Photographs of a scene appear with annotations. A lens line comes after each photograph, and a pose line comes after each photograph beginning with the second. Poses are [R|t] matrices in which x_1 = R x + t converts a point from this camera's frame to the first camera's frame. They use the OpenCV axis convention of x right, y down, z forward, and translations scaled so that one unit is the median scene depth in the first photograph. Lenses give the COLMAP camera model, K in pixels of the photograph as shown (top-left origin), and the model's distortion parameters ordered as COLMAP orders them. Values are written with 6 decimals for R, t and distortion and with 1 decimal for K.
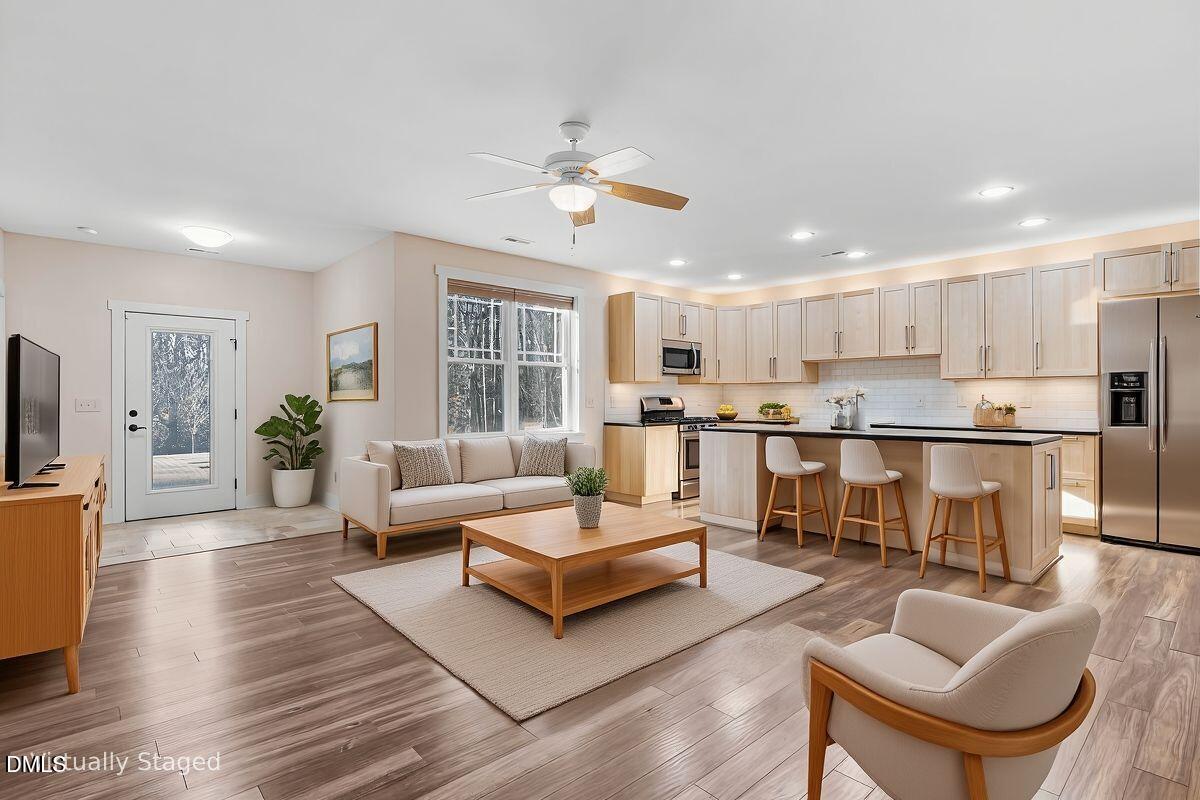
lens RADIAL K [[577.4, 0, 601.8], [0, 577.4, 396.0], [0, 0, 1]] dist [-0.002013, -0.000195]
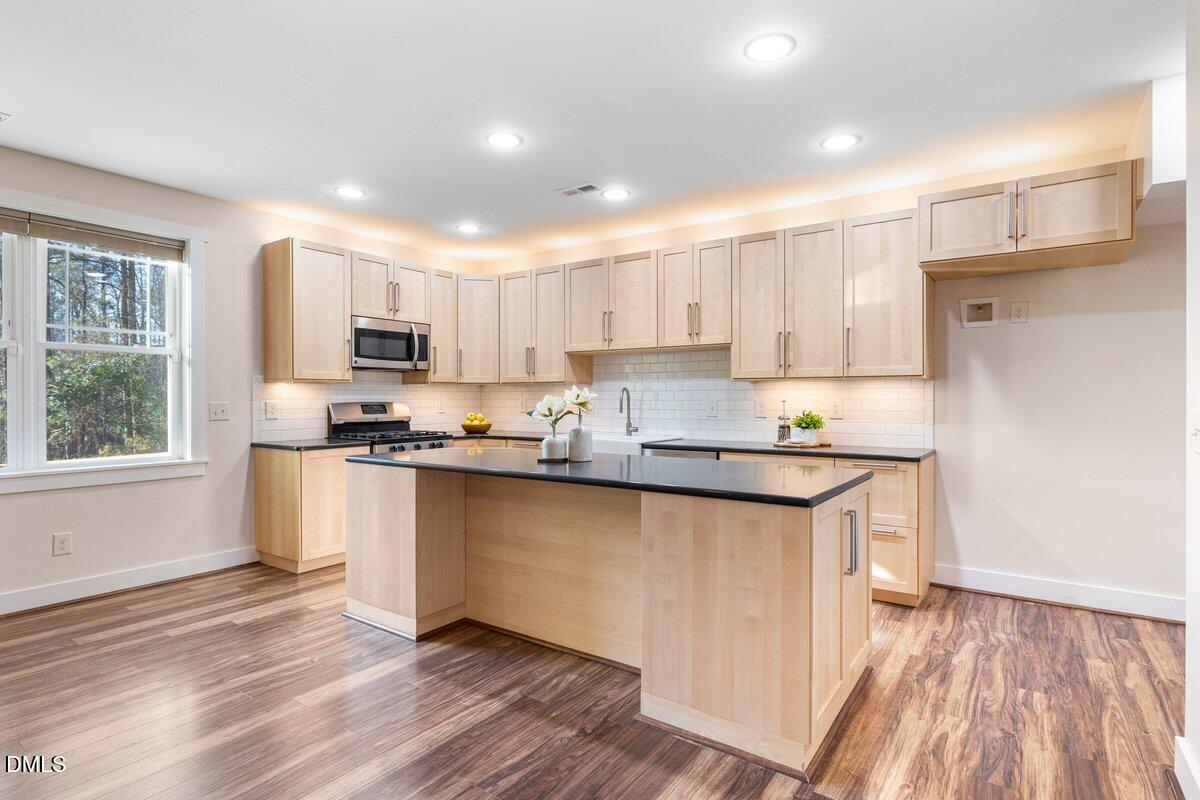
lens RADIAL K [[599.6, 0, 599.7], [0, 599.6, 399.8], [0, 0, 1]] dist [-0.000547, -0.000581]
pose [[0.977000, -0.000421, 0.213241, 0.243779], [-0.001237, 0.999970, 0.007639, -0.007925], [-0.213238, -0.007727, 0.976970, 0.281548]]
